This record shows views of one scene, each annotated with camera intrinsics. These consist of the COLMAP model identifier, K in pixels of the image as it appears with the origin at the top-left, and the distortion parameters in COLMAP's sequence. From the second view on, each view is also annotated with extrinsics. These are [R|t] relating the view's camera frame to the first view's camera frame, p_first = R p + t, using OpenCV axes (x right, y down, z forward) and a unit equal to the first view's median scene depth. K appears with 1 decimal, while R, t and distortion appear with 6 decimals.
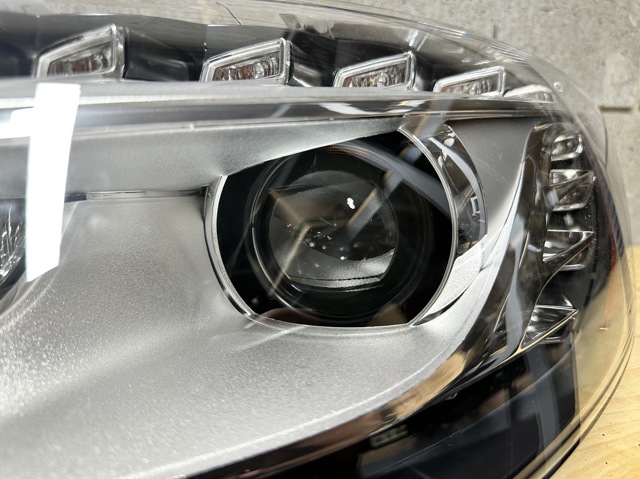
lens RADIAL K [[478.2, 0, 320.2], [0, 478.2, 235.1], [0, 0, 1]] dist [-0.027544, -0.009682]
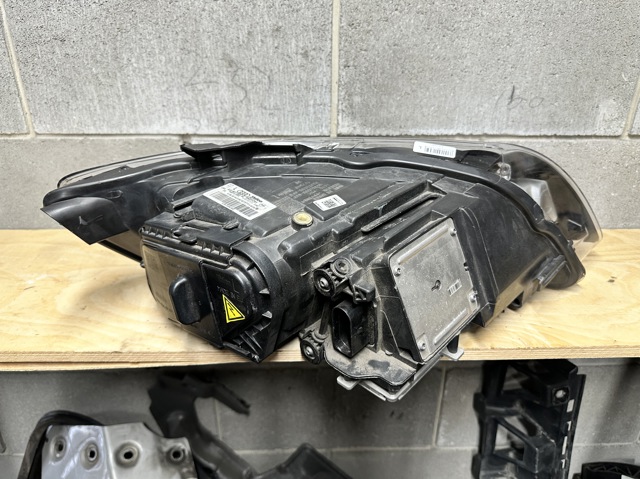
lens RADIAL K [[478.2, 0, 323.0], [0, 478.2, 235.4], [0, 0, 1]] dist [-0.027544, -0.009682]
pose [[0.969156, 0.108633, -0.221215, 0.157333], [-0.068129, 0.980724, 0.183135, -0.200517], [0.236845, -0.162415, 0.957876, -0.730084]]
